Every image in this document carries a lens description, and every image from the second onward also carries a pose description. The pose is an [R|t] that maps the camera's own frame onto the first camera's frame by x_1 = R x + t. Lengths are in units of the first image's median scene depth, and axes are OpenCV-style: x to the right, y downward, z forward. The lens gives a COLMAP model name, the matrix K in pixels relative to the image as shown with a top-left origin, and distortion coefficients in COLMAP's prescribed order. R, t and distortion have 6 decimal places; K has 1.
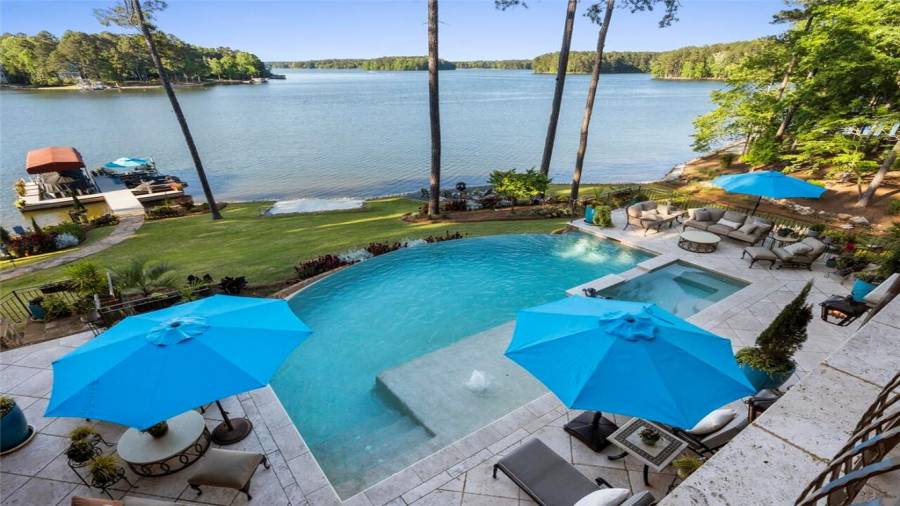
lens RADIAL K [[502.2, 0, 423.4], [0, 502.2, 231.5], [0, 0, 1]] dist [-0.000061, -0.001775]
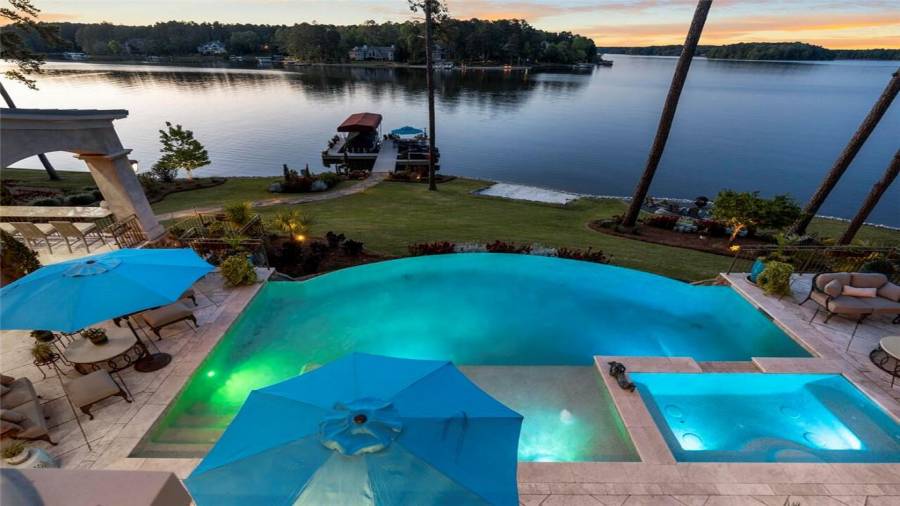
lens RADIAL K [[477.6, 0, 446.7], [0, 477.6, 254.2], [0, 0, 1]] dist [0.000115, 0.000167]
pose [[0.817513, 0.240456, -0.523310, 0.287944], [-0.196028, 0.970590, 0.139743, -0.056961], [0.541521, -0.011658, 0.840606, 0.175234]]
